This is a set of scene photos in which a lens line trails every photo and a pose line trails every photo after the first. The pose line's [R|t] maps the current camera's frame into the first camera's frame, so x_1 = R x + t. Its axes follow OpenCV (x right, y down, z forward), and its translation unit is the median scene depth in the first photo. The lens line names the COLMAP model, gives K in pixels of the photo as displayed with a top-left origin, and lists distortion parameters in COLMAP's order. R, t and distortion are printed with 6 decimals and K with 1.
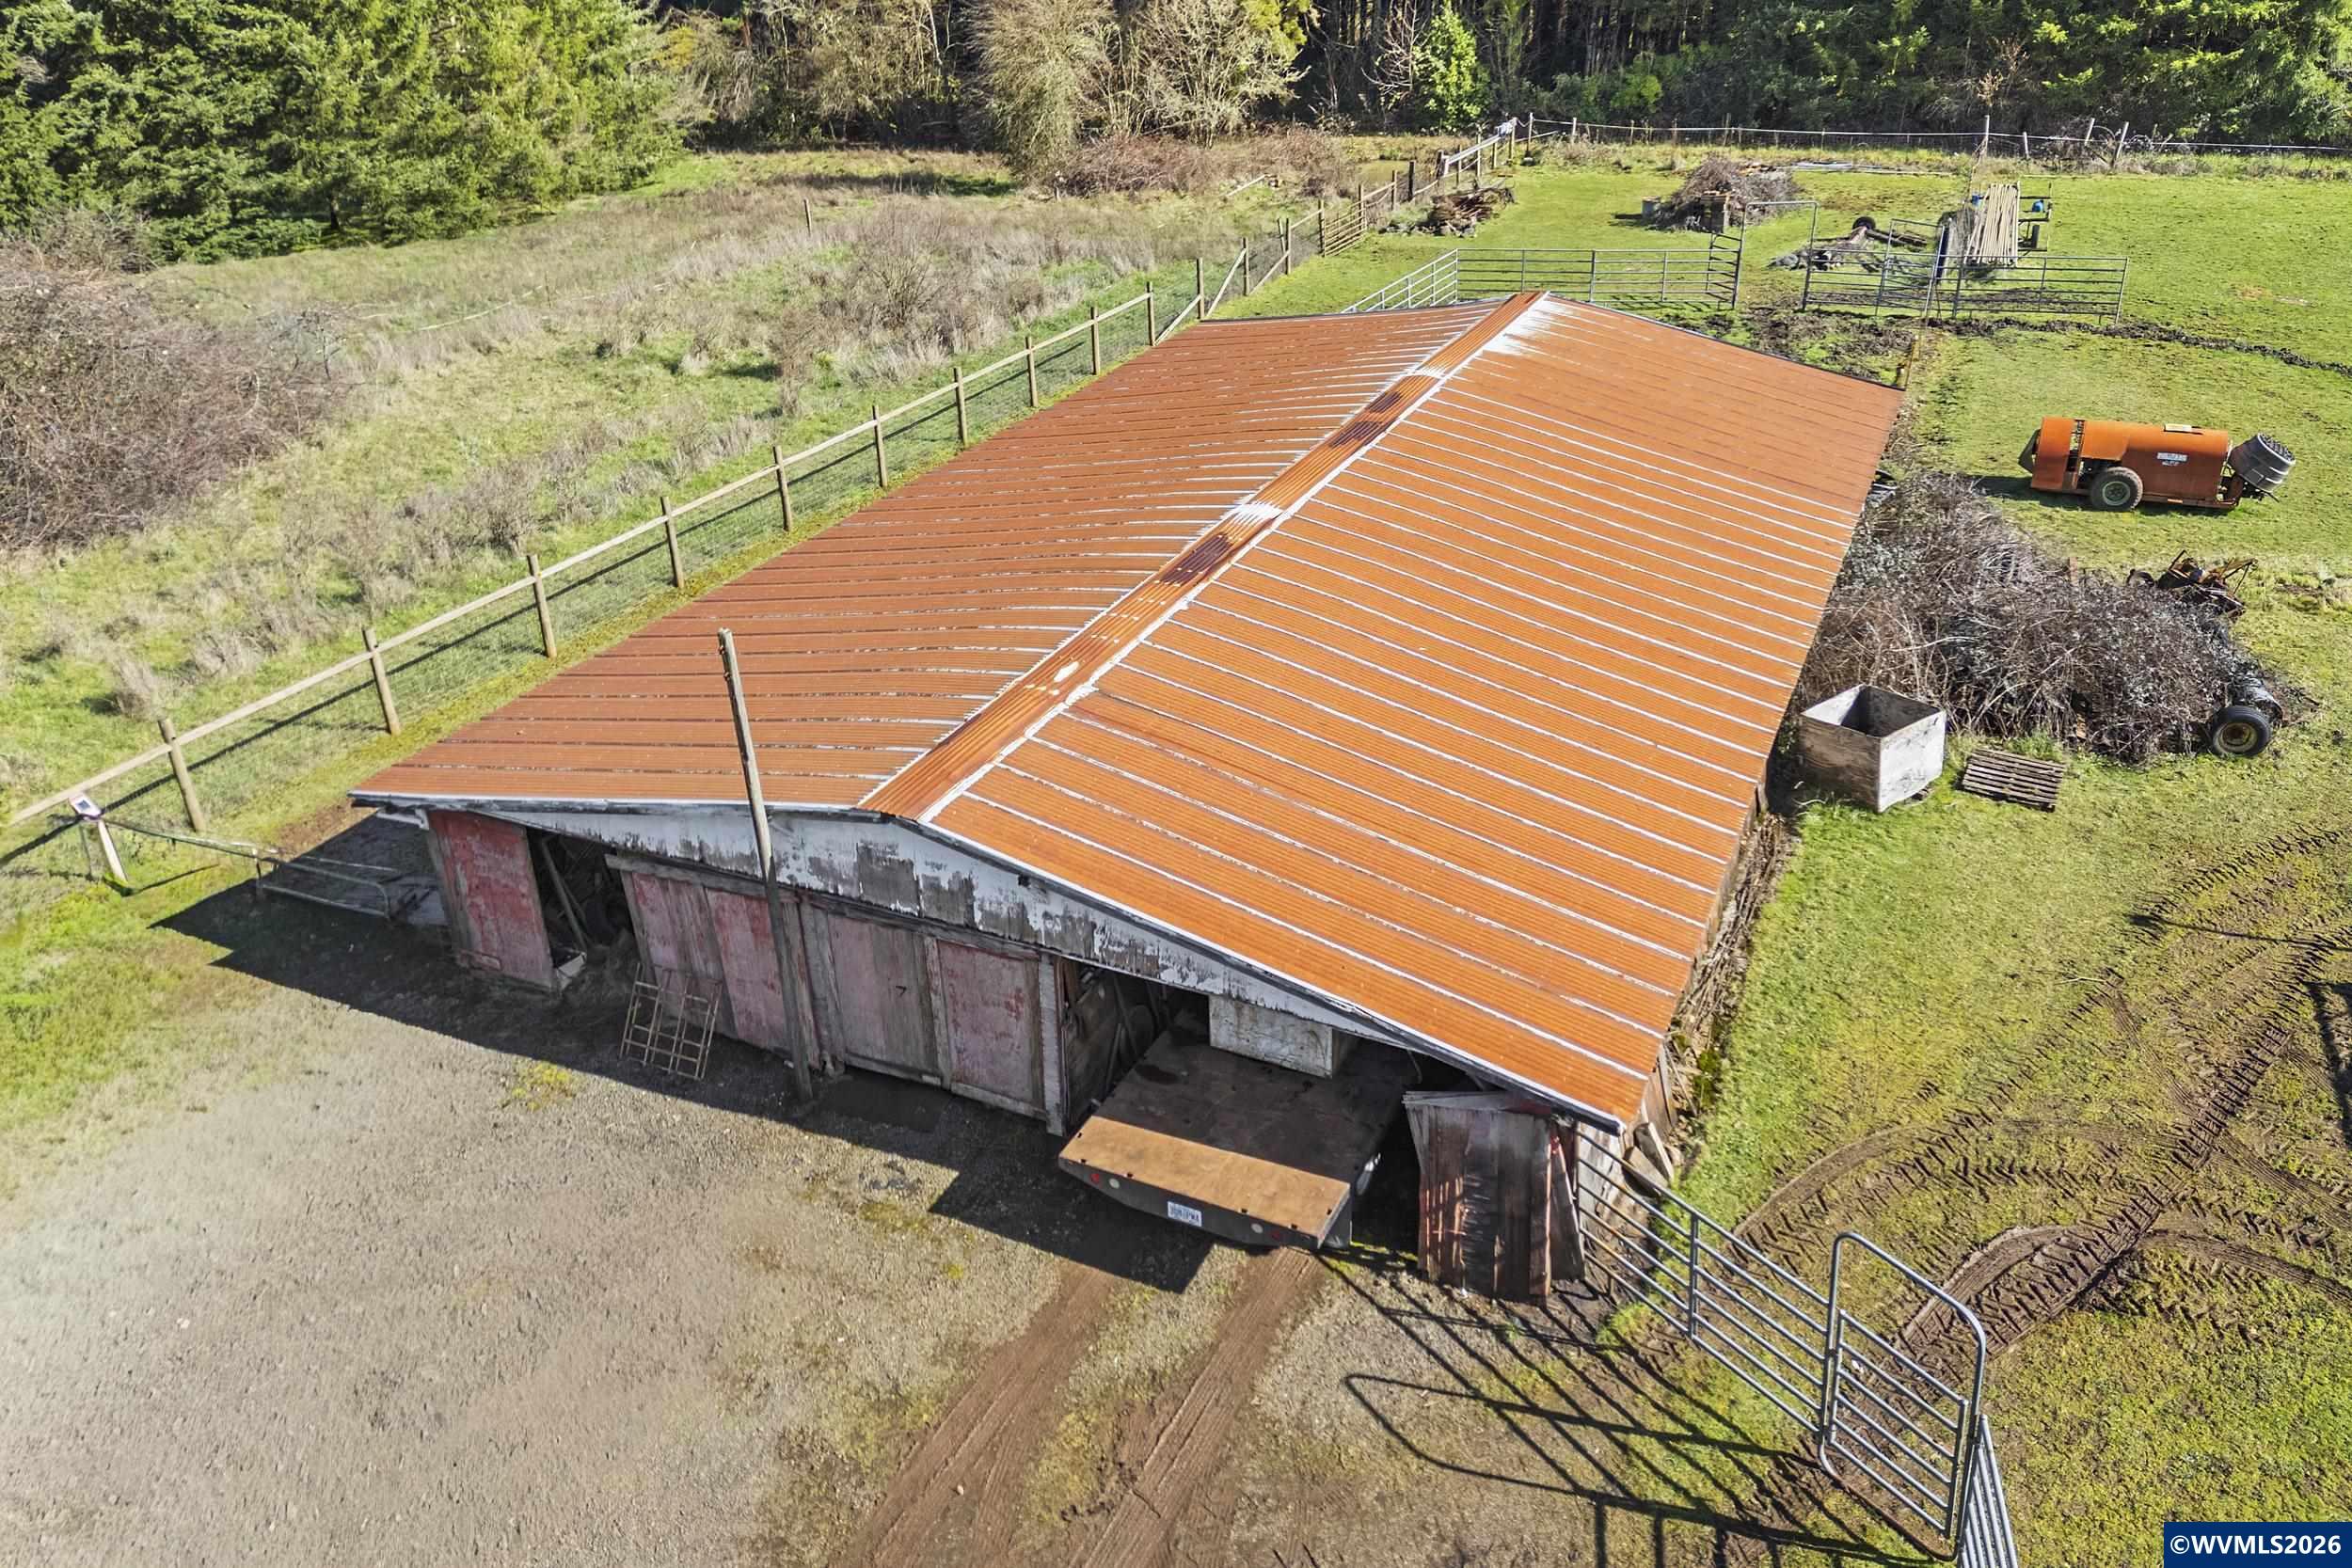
lens RADIAL K [[1692.4, 0, 1176.0], [0, 1692.4, 784.0], [0, 0, 1]] dist [0.077222, -0.075207]
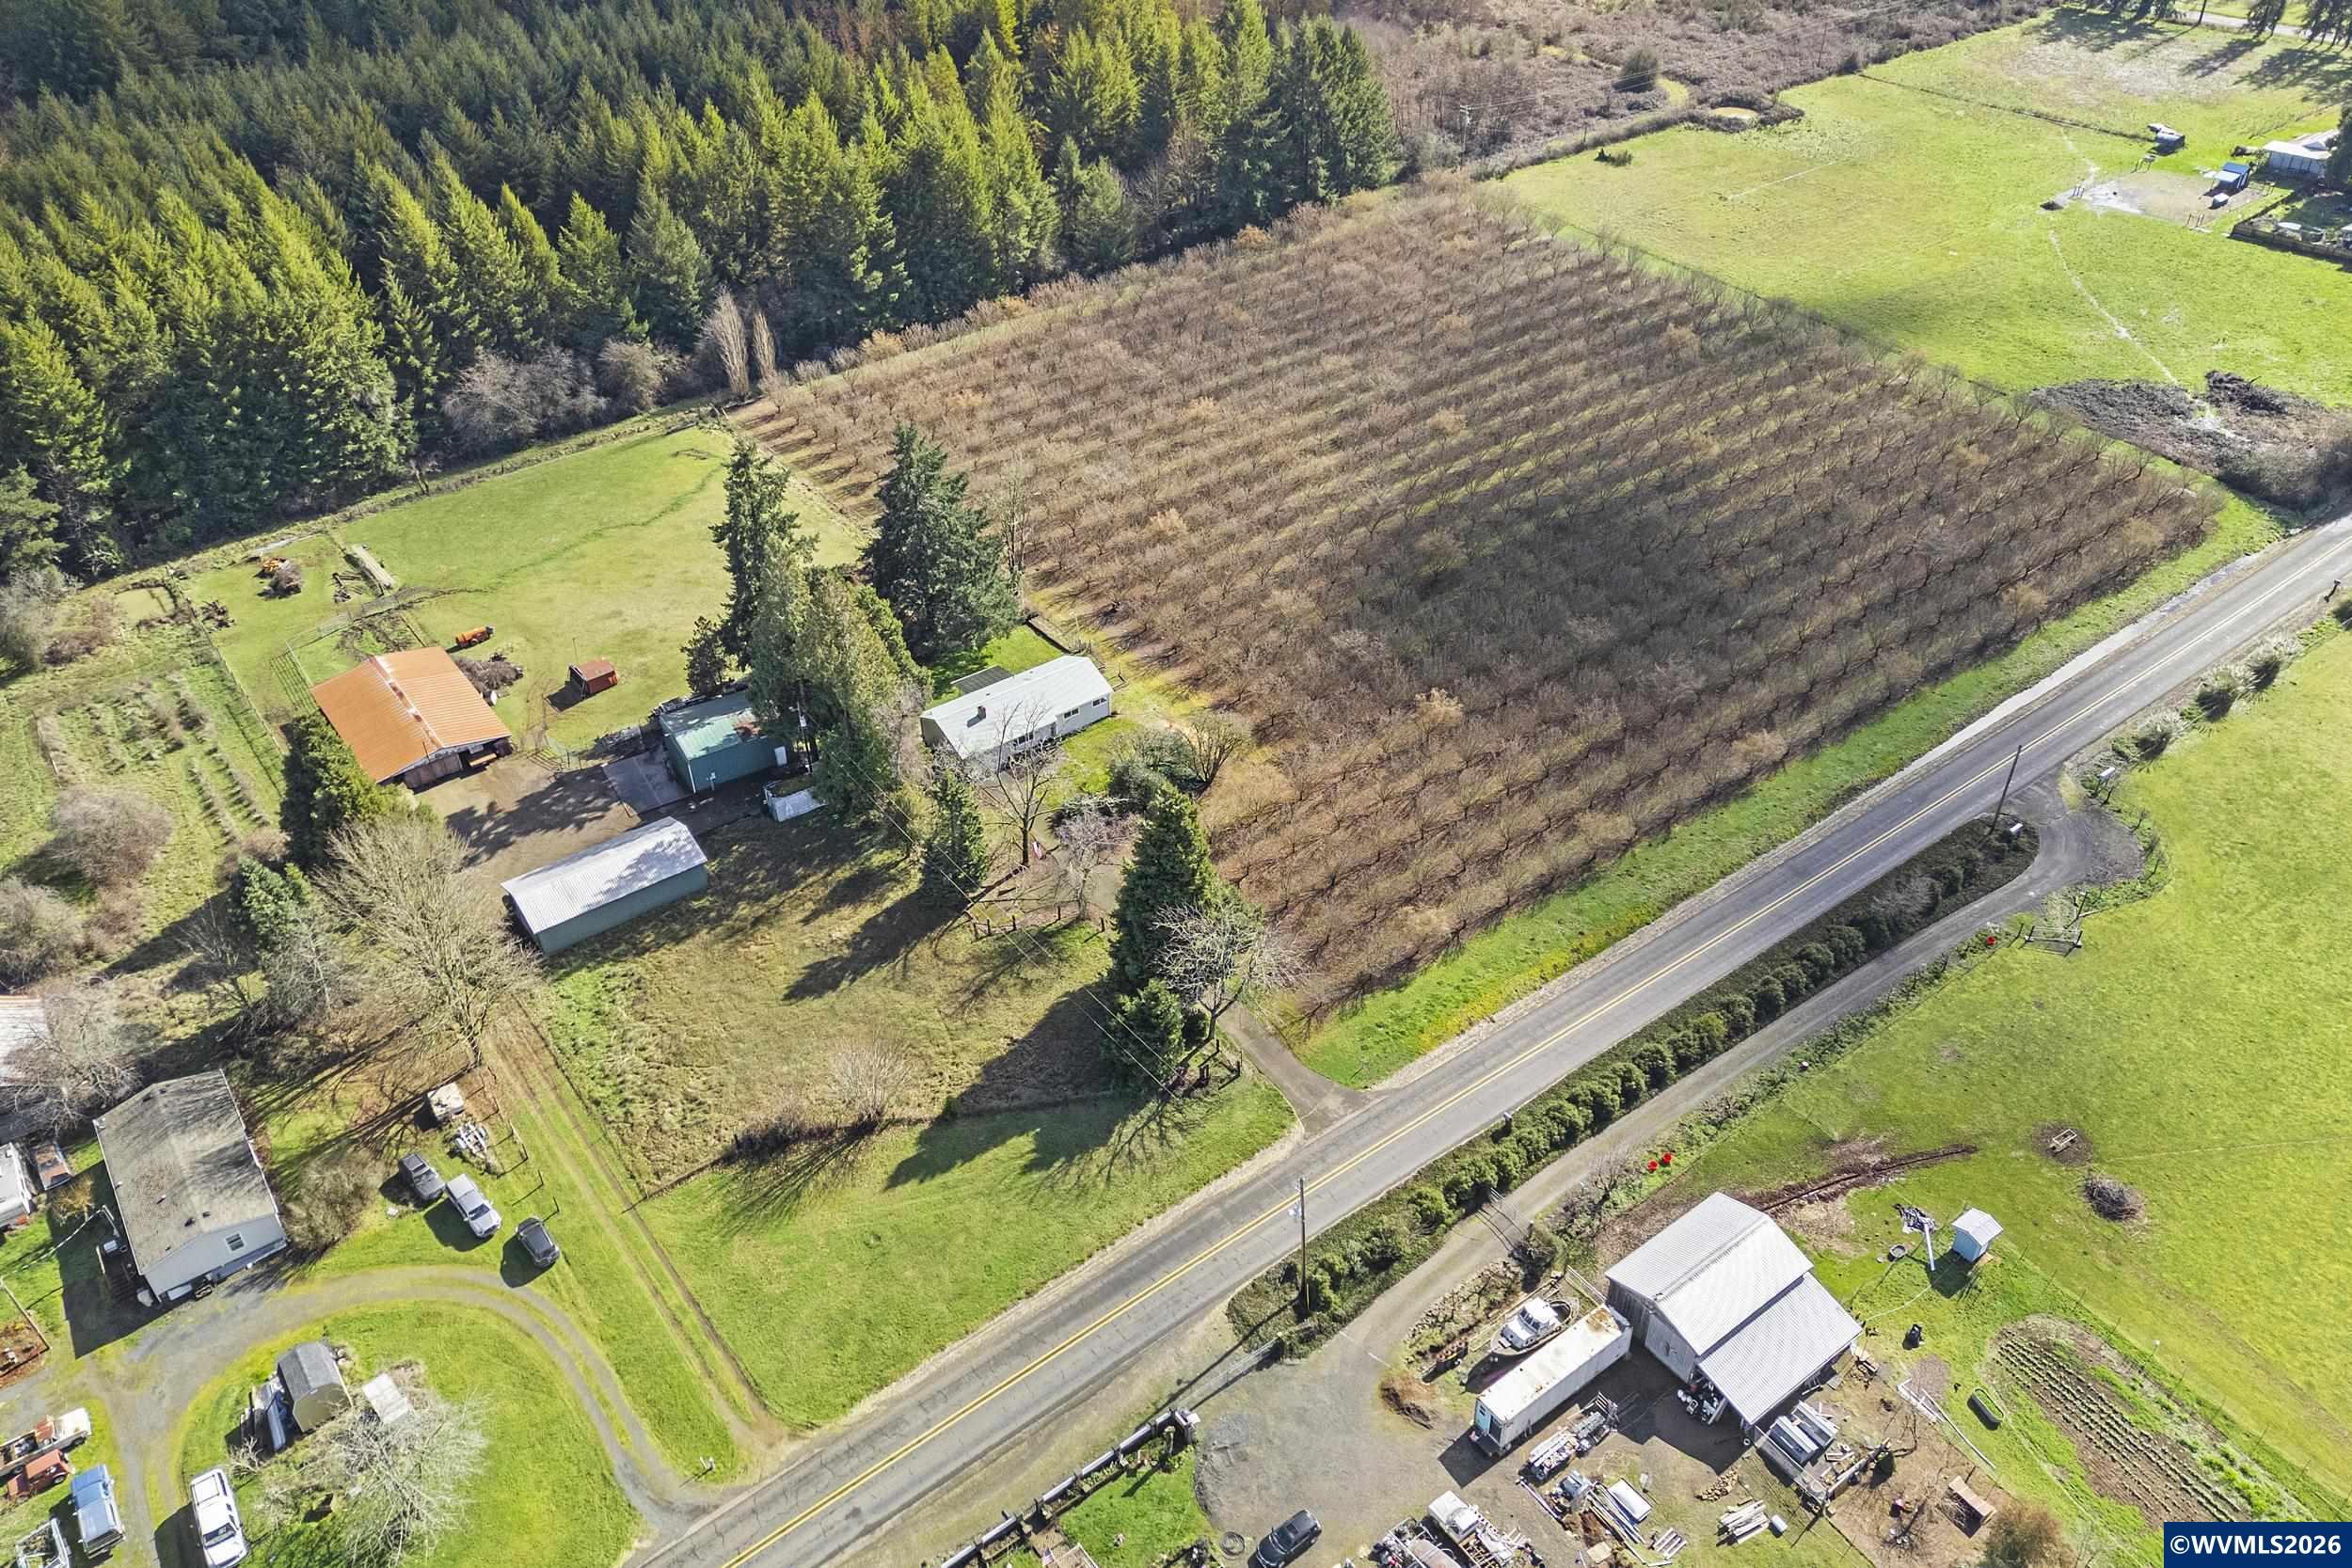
lens RADIAL K [[1692.4, 0, 1176.0], [0, 1692.4, 784.0], [0, 0, 1]] dist [0.077222, -0.075207]
pose [[0.461739, -0.533417, 0.708705, -4.053612], [0.448267, 0.829767, 0.332479, -0.915799], [-0.765410, 0.164171, 0.622250, -6.486502]]
